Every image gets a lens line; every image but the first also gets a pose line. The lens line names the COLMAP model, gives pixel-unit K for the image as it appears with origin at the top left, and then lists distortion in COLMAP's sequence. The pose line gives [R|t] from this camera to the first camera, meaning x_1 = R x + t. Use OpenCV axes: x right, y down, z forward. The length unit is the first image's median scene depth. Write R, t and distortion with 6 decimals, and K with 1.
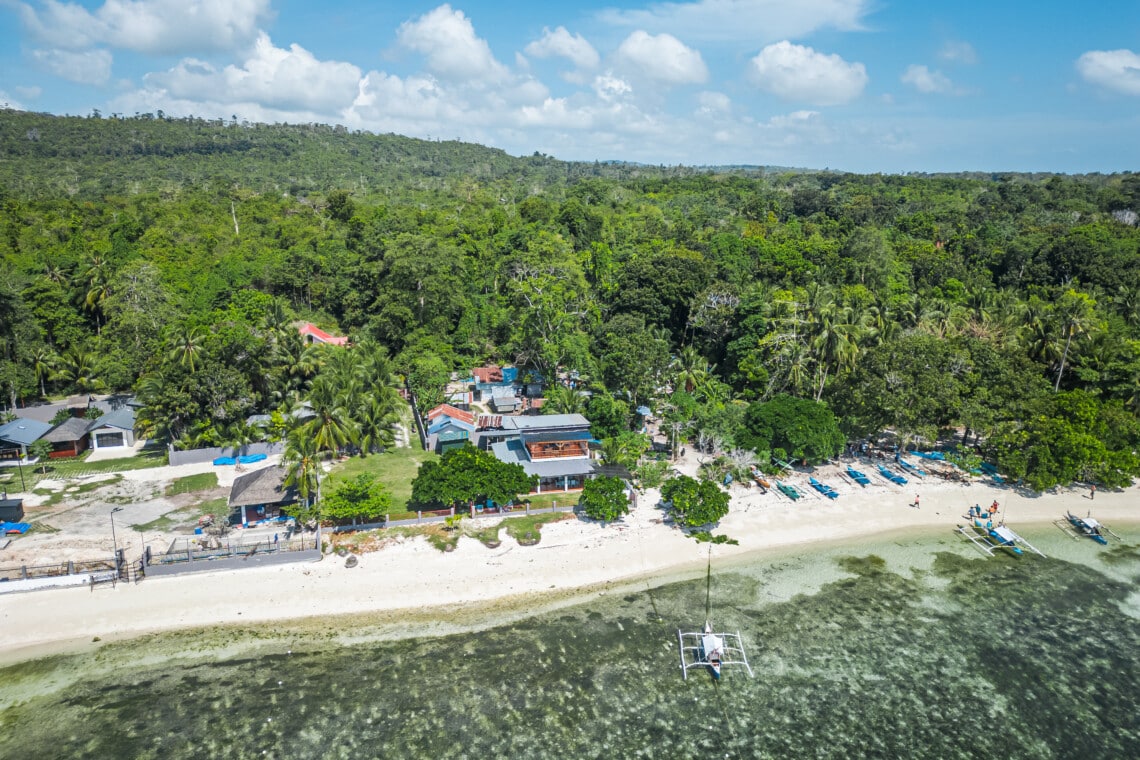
lens RADIAL K [[787.5, 0, 570.0], [0, 787.5, 380.0], [0, 0, 1]] dist [0.062417, -0.052972]
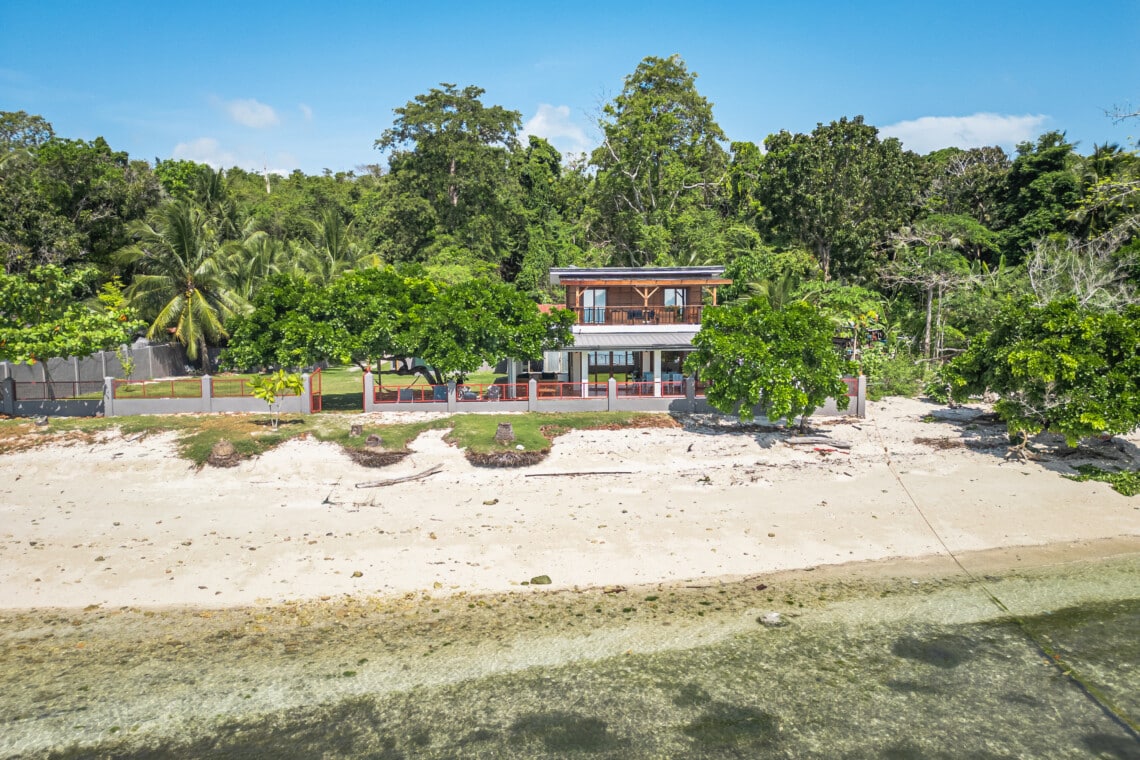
lens RADIAL K [[787.5, 0, 570.0], [0, 787.5, 380.0], [0, 0, 1]] dist [0.062417, -0.052972]
pose [[0.984676, 0.008586, -0.174181, 0.019968], [-0.033565, 0.989444, -0.140978, 0.191601], [0.171131, 0.144664, 0.974570, 0.632138]]
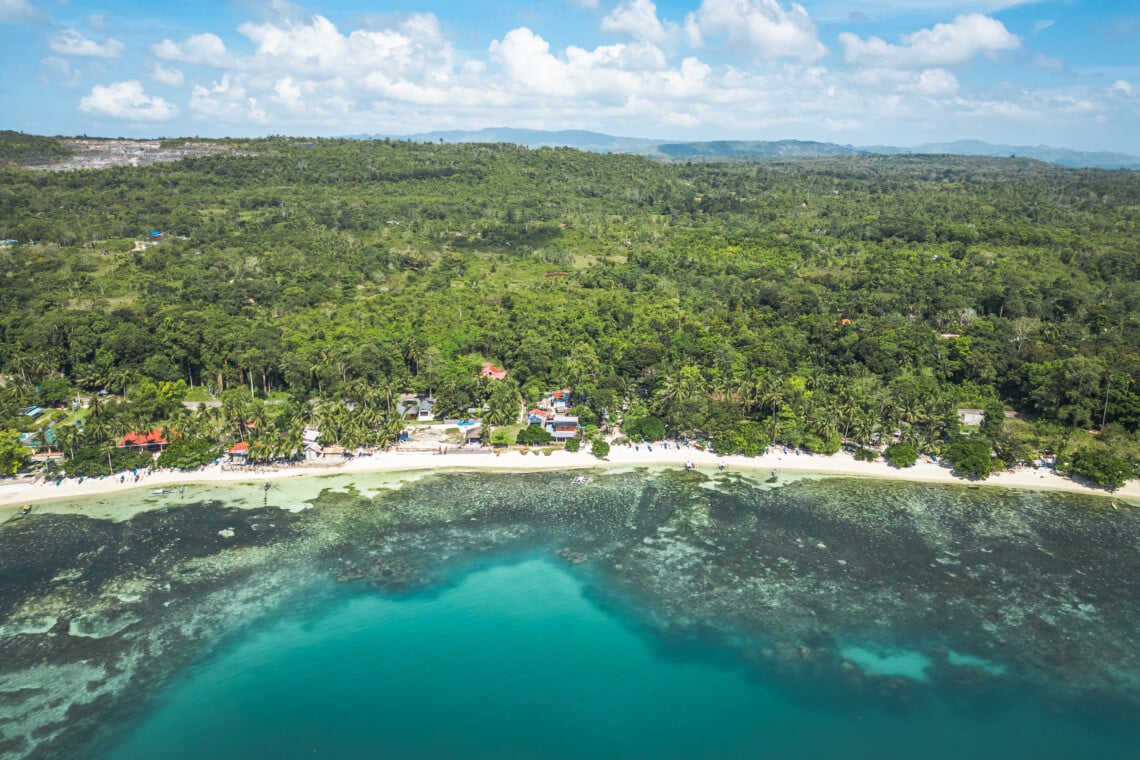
lens RADIAL K [[787.5, 0, 570.0], [0, 787.5, 380.0], [0, 0, 1]] dist [0.062417, -0.052972]
pose [[0.975893, 0.061942, -0.209275, 0.656130], [-0.054571, 0.997675, 0.040819, -0.235238], [0.211317, -0.028415, 0.977004, -2.055190]]
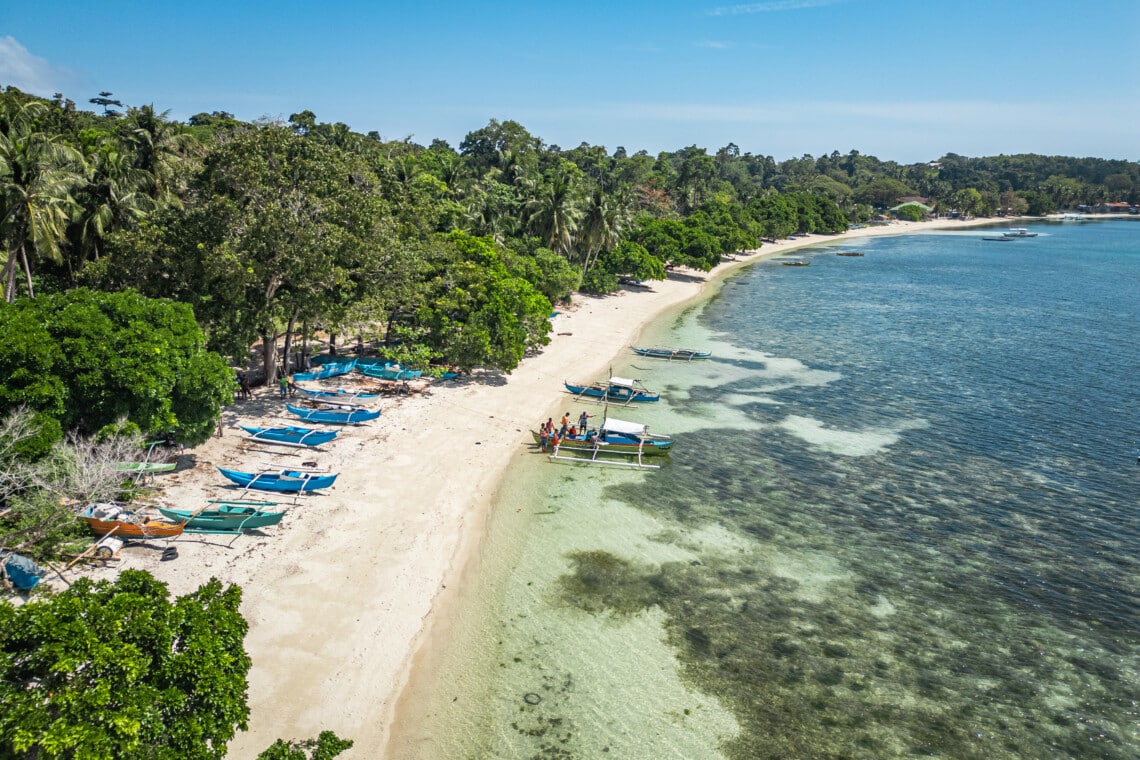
lens RADIAL K [[787.5, 0, 570.0], [0, 787.5, 380.0], [0, 0, 1]] dist [0.062417, -0.052972]
pose [[0.352906, -0.227149, 0.907668, 0.020941], [0.219085, 0.963177, 0.155859, 0.060603], [-0.909648, 0.143853, 0.389676, 0.746180]]
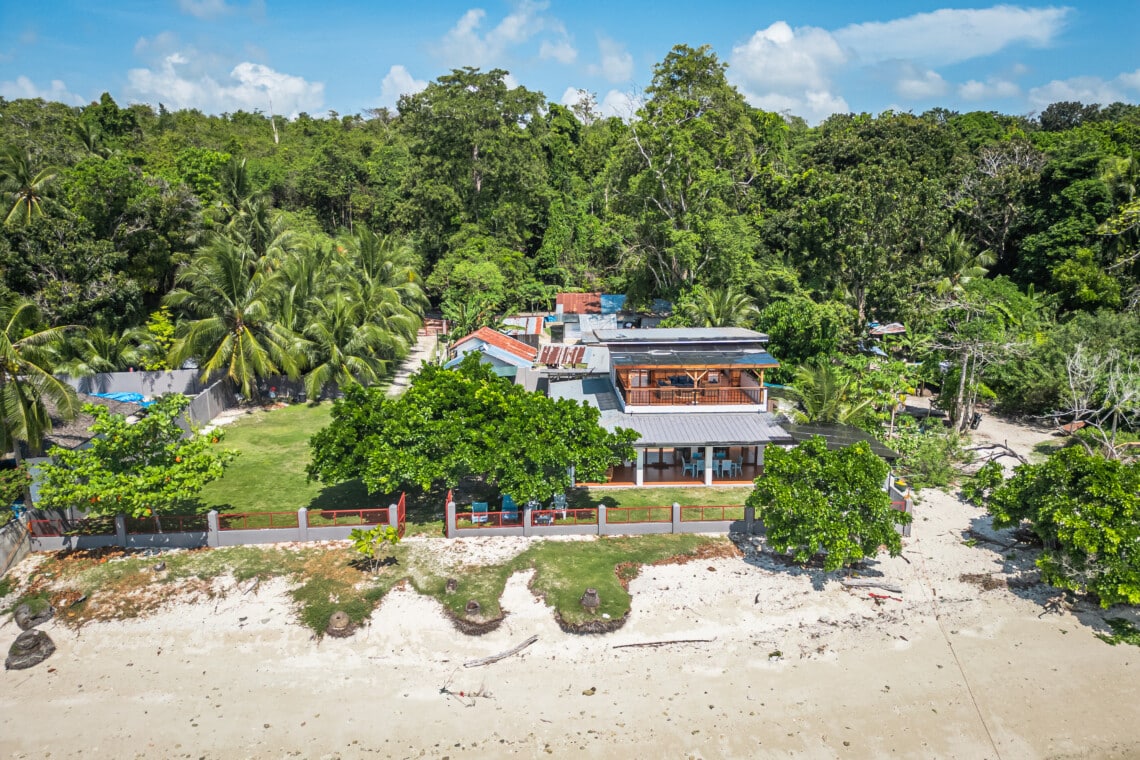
lens RADIAL K [[787.5, 0, 570.0], [0, 787.5, 380.0], [0, 0, 1]] dist [0.062417, -0.052972]
pose [[0.984857, 0.029344, -0.170866, -0.007360], [-0.033941, 0.999135, -0.024043, 0.101444], [0.170013, 0.029478, 0.985001, 0.599303]]
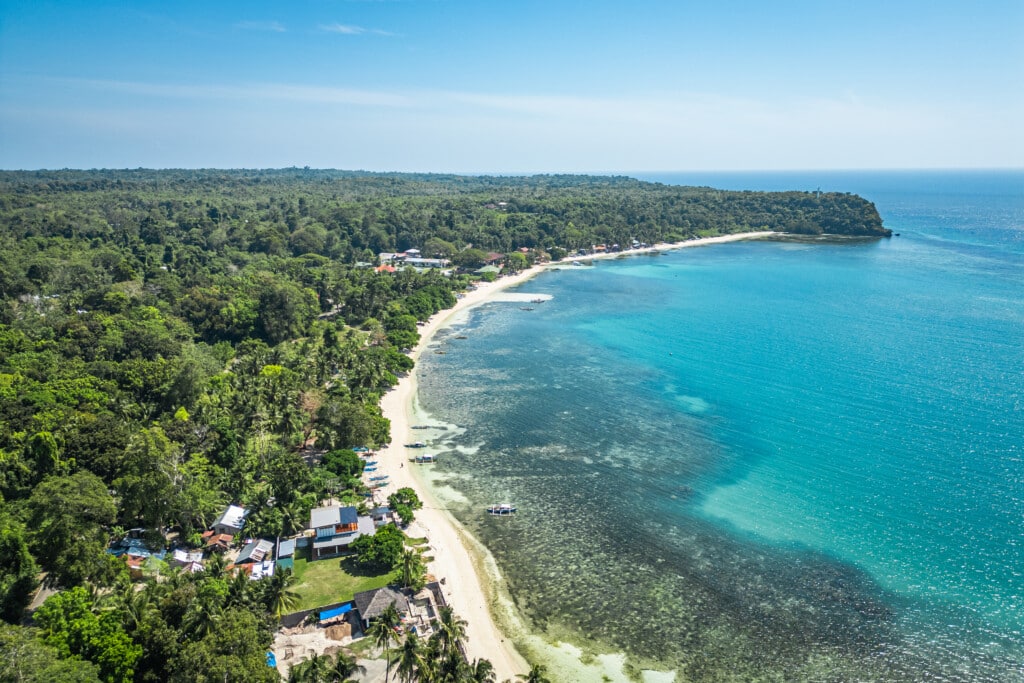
lens RADIAL K [[707.3, 0, 512.0], [0, 707.3, 341.5], [0, 0, 1]] dist [0.062417, -0.052972]
pose [[-0.055635, -0.240197, 0.969129, -1.665595], [0.242456, 0.938329, 0.246482, -0.673591], [-0.968566, 0.248683, 0.006034, 0.546250]]
